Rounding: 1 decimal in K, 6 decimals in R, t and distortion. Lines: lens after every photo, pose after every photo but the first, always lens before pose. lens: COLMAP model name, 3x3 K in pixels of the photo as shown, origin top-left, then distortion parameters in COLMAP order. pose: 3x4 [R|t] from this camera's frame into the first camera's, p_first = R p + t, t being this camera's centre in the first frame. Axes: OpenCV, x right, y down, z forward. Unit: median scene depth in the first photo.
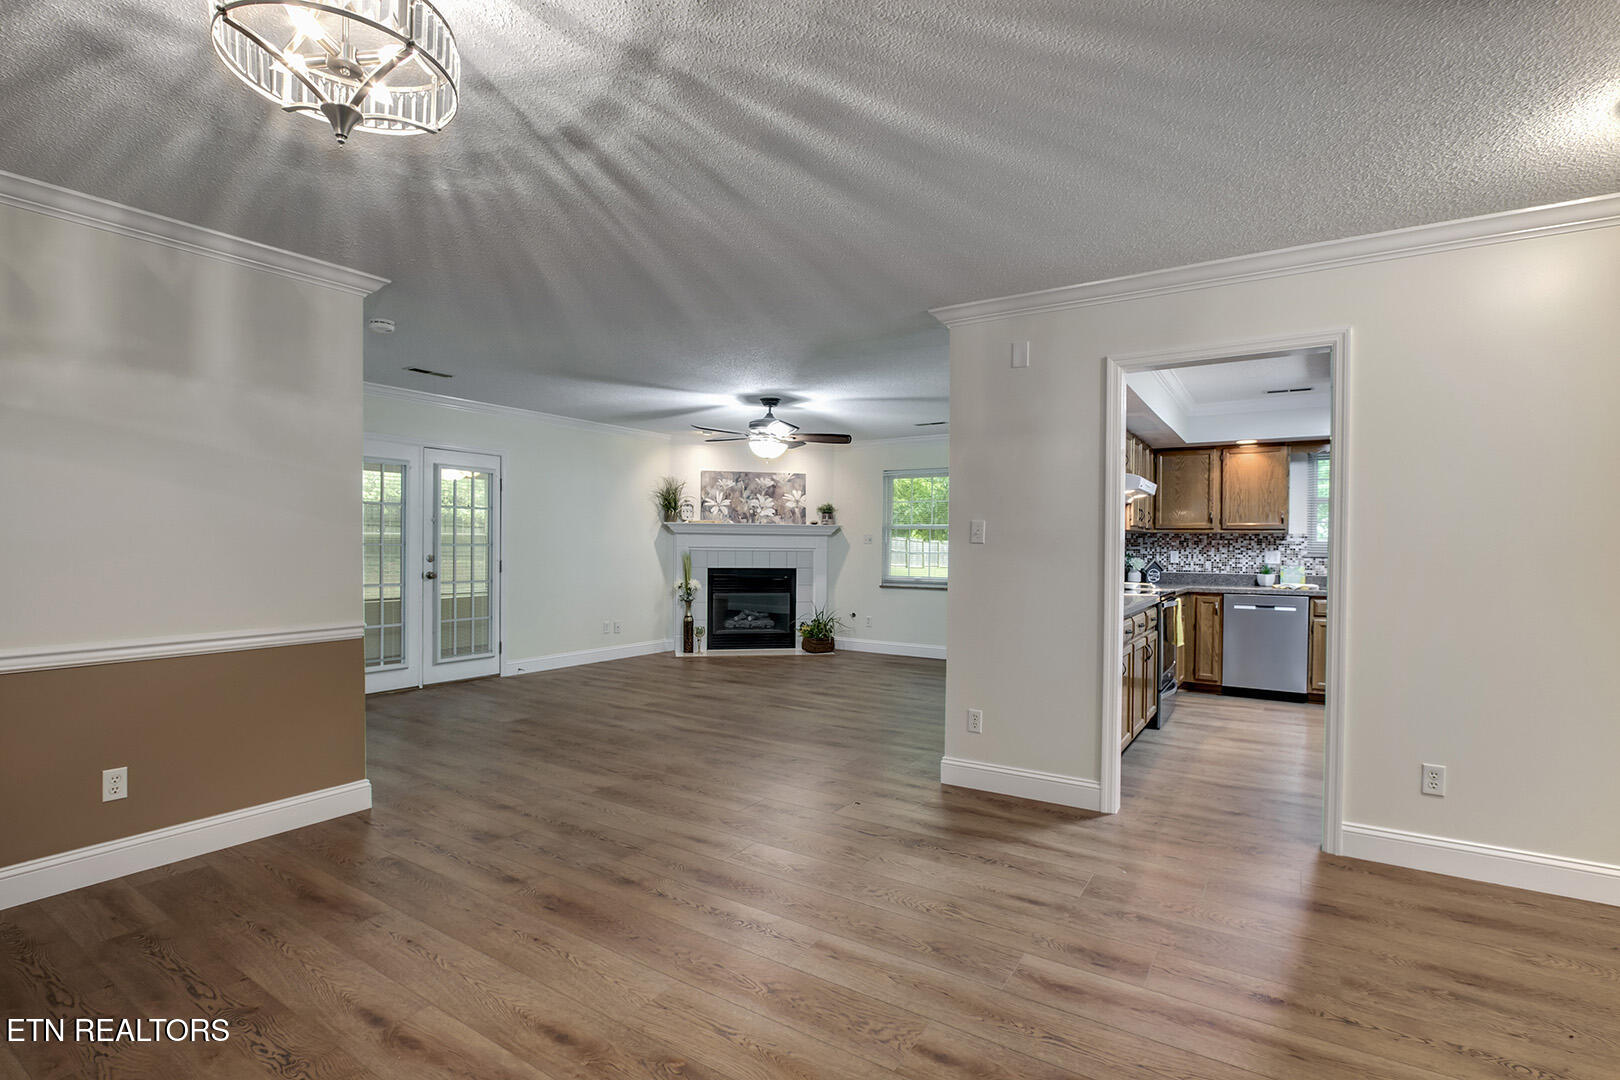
lens RADIAL K [[759.4, 0, 807.0], [0, 759.4, 553.7], [0, 0, 1]] dist [-0.029167, 0.005650]
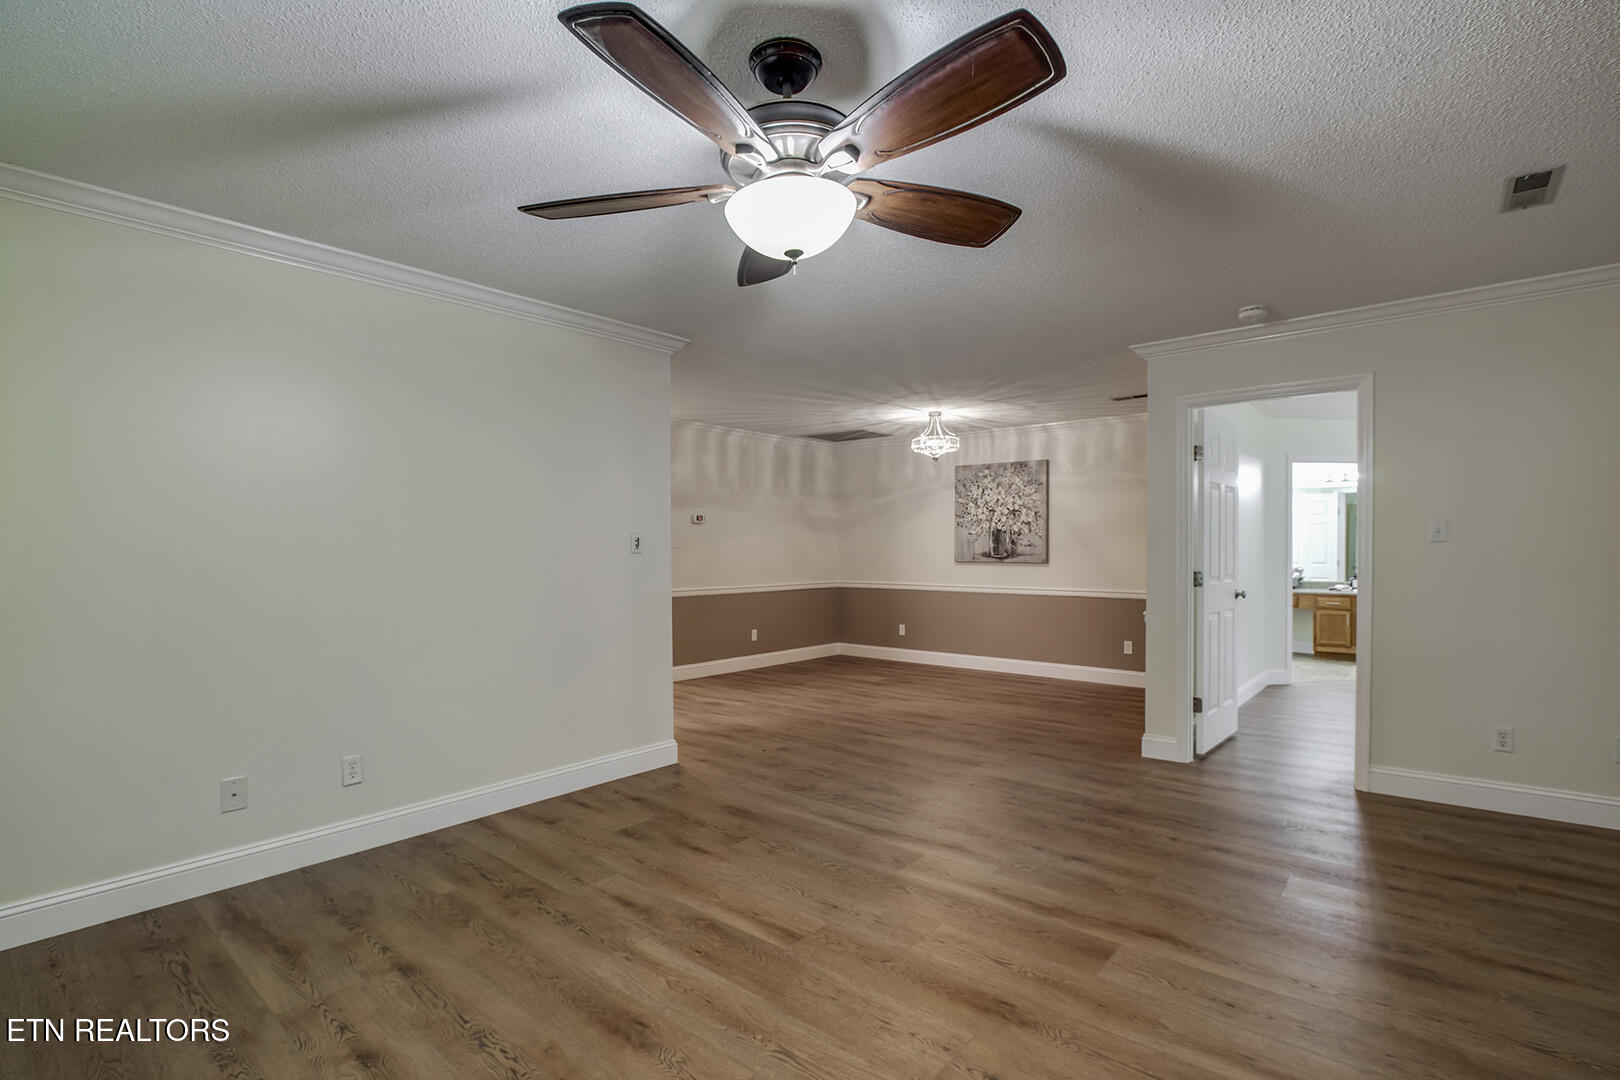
lens RADIAL K [[759.4, 0, 820.5], [0, 759.4, 550.6], [0, 0, 1]] dist [-0.029167, 0.005650]
pose [[-0.994050, -0.005807, 0.108771, -0.164608], [-0.003859, 0.999829, 0.018107, -0.034329], [-0.108858, 0.017580, -0.993902, 2.244117]]
